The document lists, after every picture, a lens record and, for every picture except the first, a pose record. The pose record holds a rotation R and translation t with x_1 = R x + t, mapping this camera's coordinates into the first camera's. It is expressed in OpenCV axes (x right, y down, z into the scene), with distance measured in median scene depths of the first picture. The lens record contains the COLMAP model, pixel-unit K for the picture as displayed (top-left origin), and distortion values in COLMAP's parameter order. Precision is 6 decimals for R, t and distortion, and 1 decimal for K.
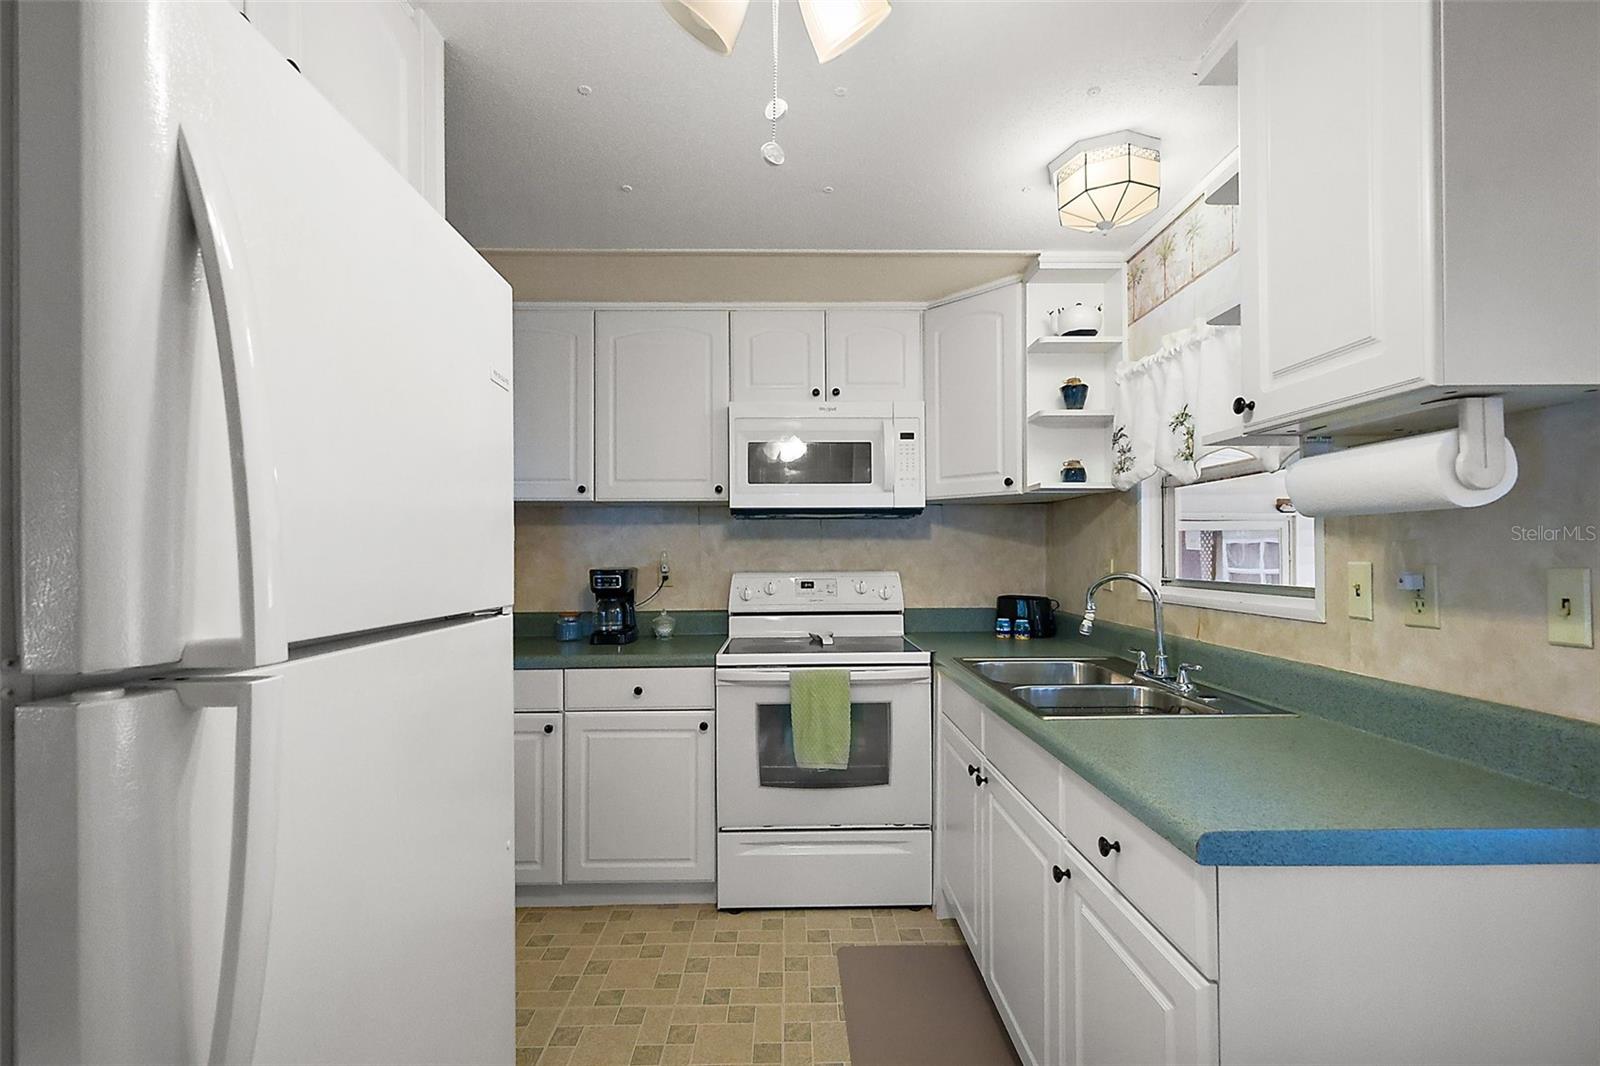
lens RADIAL K [[708.6, 0, 793.0], [0, 708.6, 543.6], [0, 0, 1]] dist [0.000553, -0.000239]
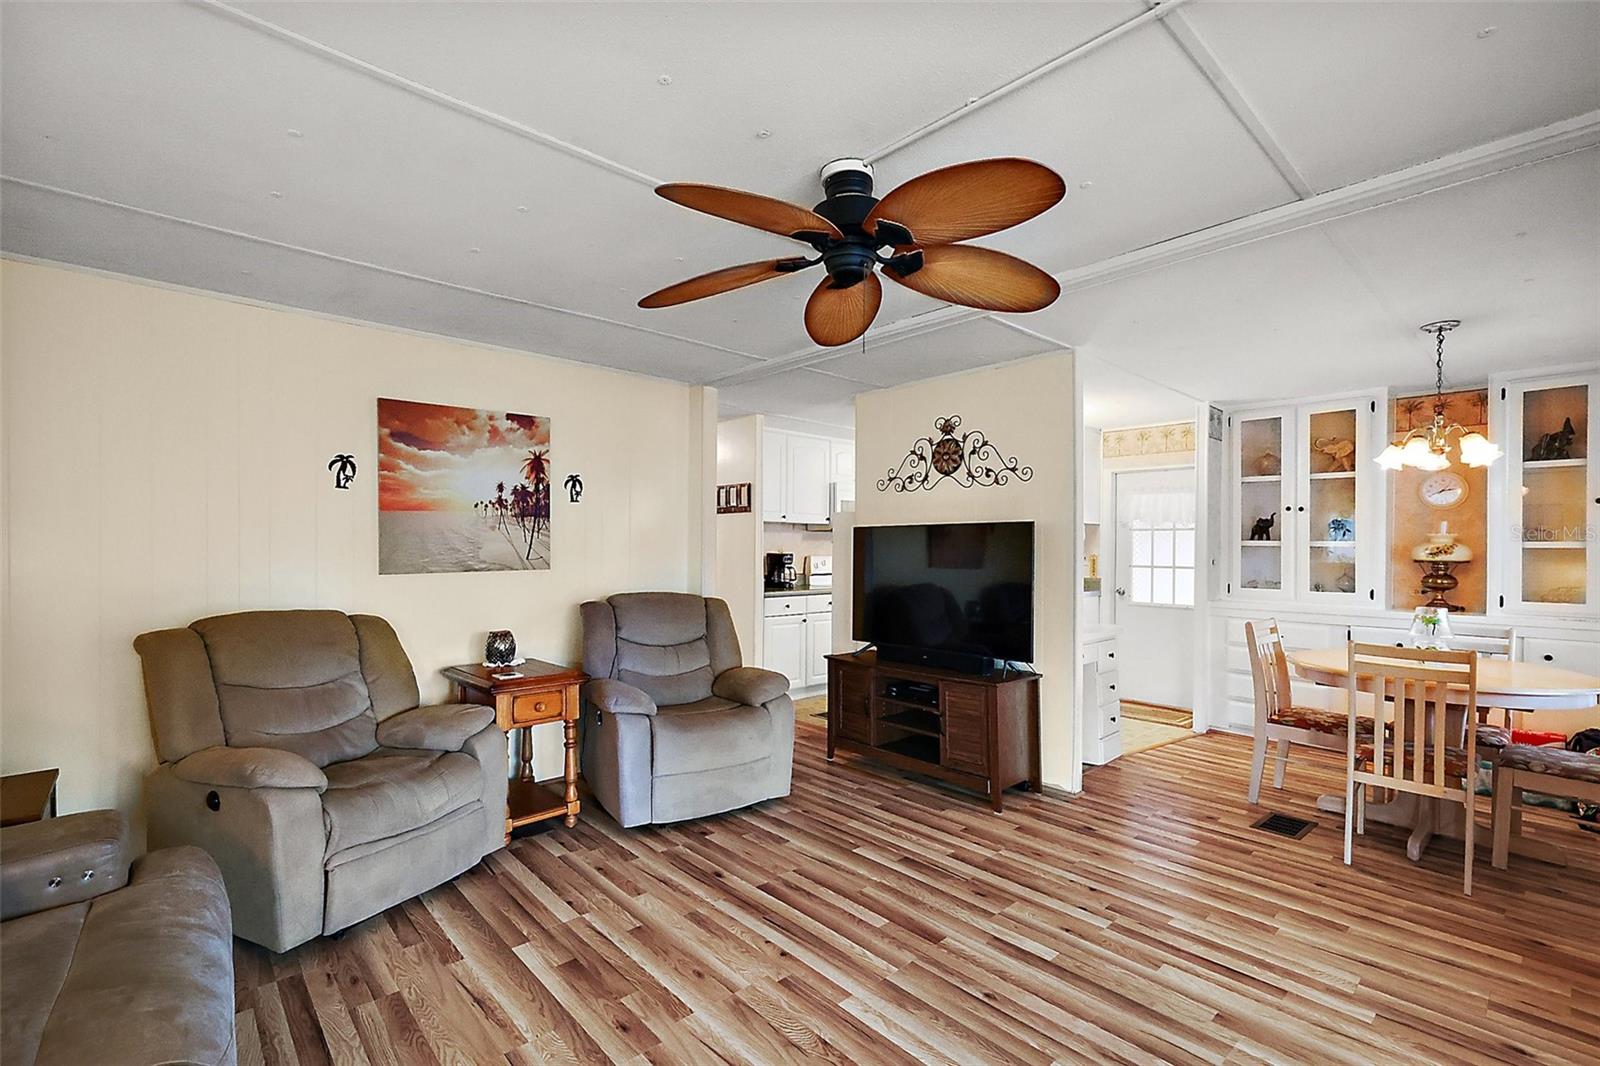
lens RADIAL K [[708.6, 0, 816.4], [0, 708.6, 548.8], [0, 0, 1]] dist [0.000553, -0.000239]
pose [[0.733446, 0.010124, 0.679673, -1.727857], [-0.020368, 0.999767, 0.007087, 0.004470], [-0.679443, -0.019041, 0.733481, -0.680429]]
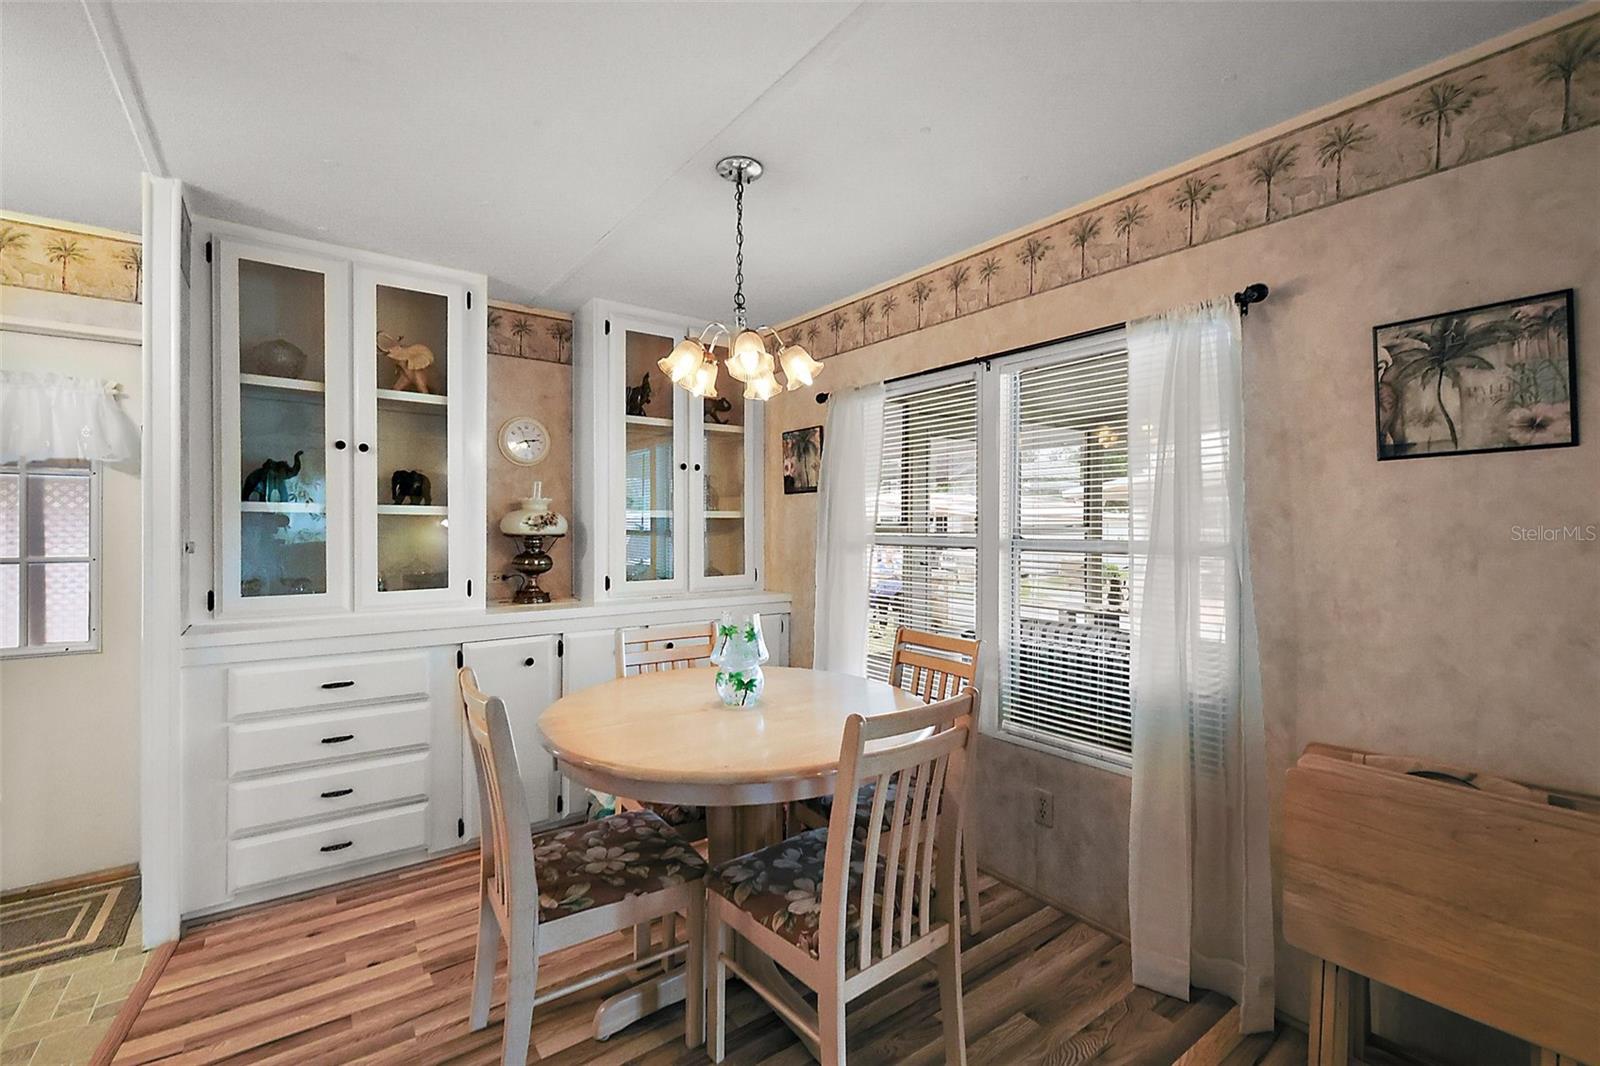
lens RADIAL K [[690.9, 0, 803.6], [0, 690.9, 523.7], [0, 0, 1]] dist [0.001134, -0.001987]
pose [[-0.587076, 0.002798, 0.809527, -0.809357], [-0.008305, 0.999921, -0.009479, 0.003574], [-0.809489, -0.012288, -0.587006, -0.147890]]
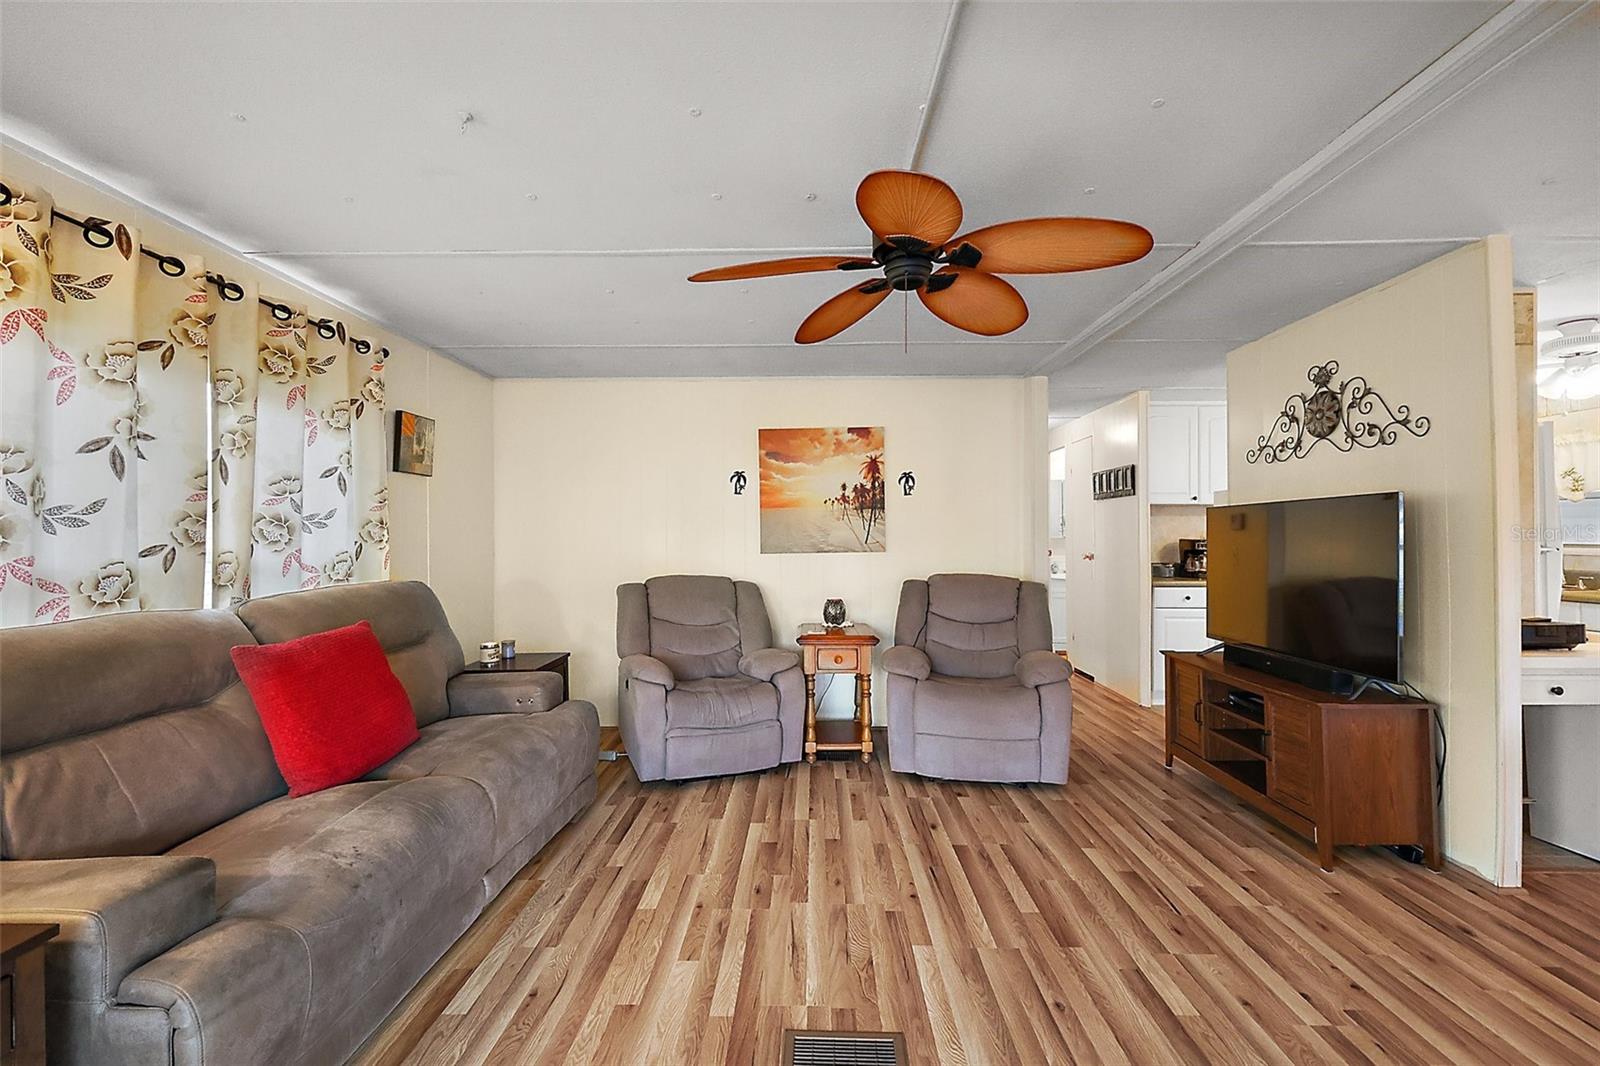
lens RADIAL K [[690.9, 0, 811.7], [0, 690.9, 530.1], [0, 0, 1]] dist [0.001134, -0.001987]
pose [[0.999917, 0.005085, -0.011875, -1.347029], [-0.005034, 0.999978, 0.004314, 0.006990], [0.011897, -0.004254, 0.999920, -0.927817]]
